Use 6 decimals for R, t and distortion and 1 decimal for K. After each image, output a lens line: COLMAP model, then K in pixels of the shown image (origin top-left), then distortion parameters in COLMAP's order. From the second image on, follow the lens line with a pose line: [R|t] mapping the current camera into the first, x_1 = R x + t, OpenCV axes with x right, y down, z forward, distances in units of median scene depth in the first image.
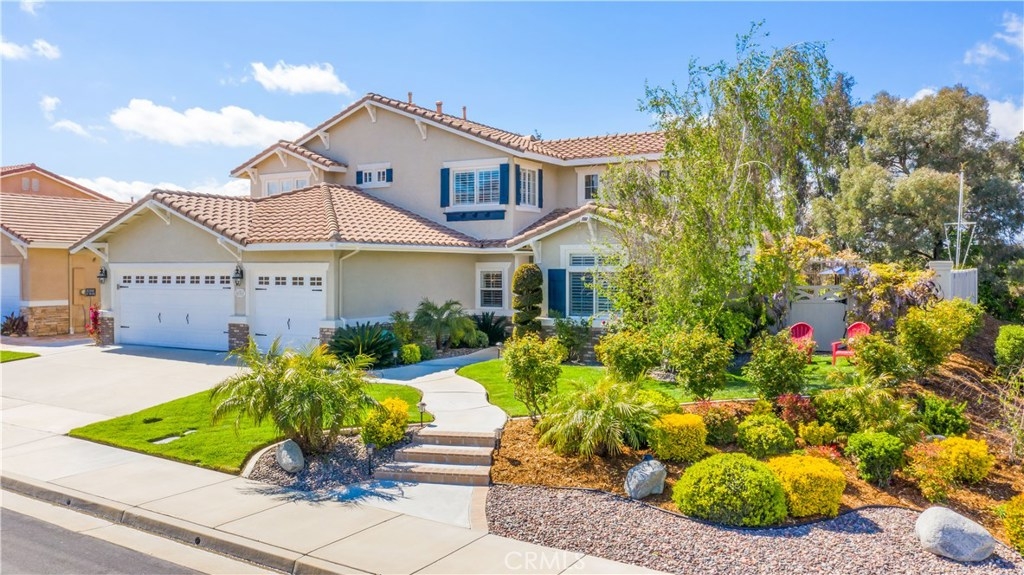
lens RADIAL K [[832.1, 0, 501.1], [0, 832.1, 286.5], [0, 0, 1]] dist [-0.004165, -0.001351]
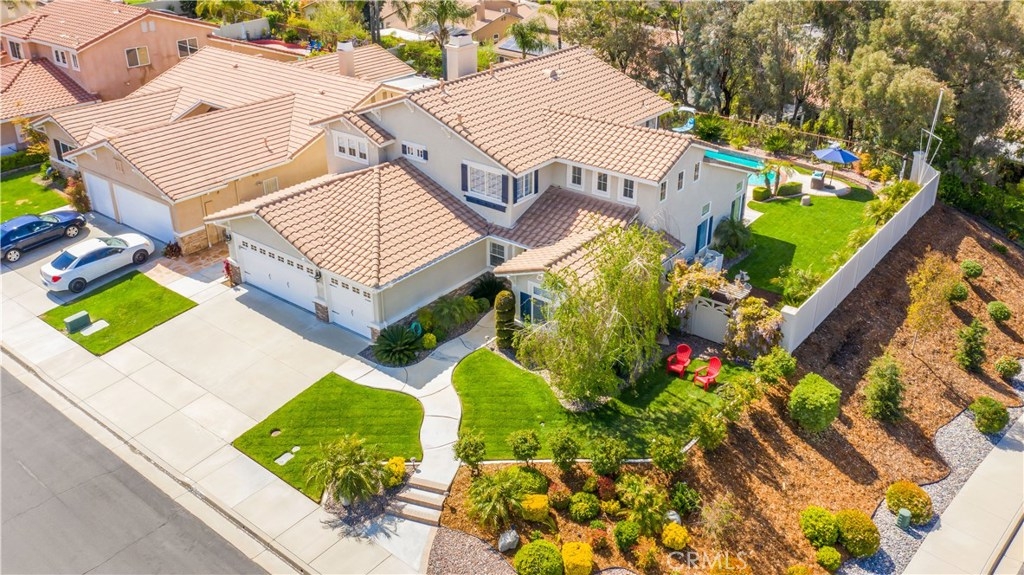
lens RADIAL K [[865.9, 0, 513.3], [0, 865.9, 243.8], [0, 0, 1]] dist [-0.011548, -0.004068]
pose [[0.992571, 0.053088, -0.109477, 0.190713], [-0.005568, 0.918664, 0.395001, -0.648486], [0.121543, -0.391456, 0.912134, -0.338389]]
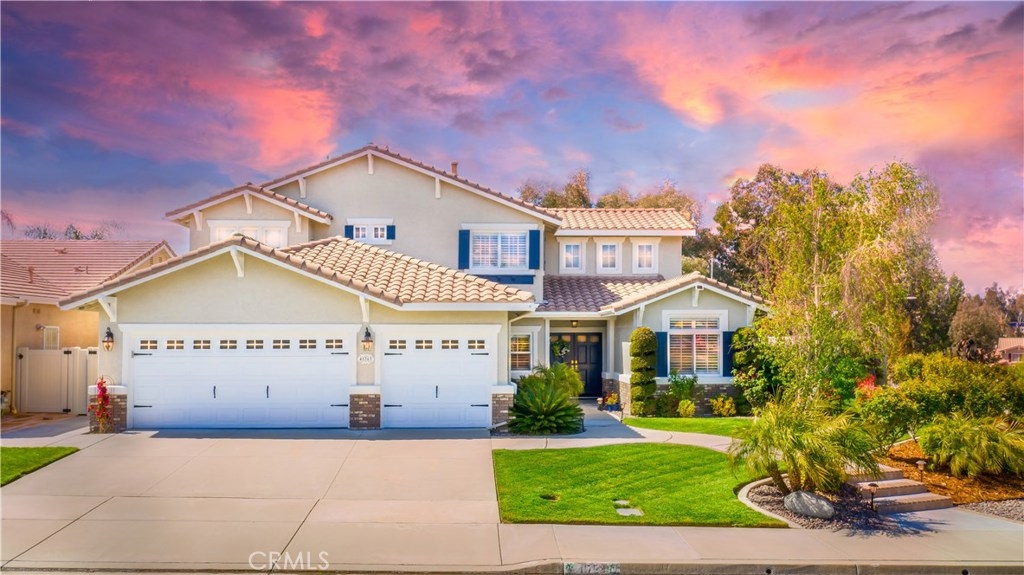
lens RADIAL K [[853.2, 0, 512.0], [0, 853.2, 287.5], [0, 0, 1]] dist [-0.012323, -0.004209]
pose [[0.834116, 0.031914, 0.550665, -0.649193], [0.012081, 0.997028, -0.076083, 0.003063], [-0.551457, 0.070114, 0.831251, 0.158992]]
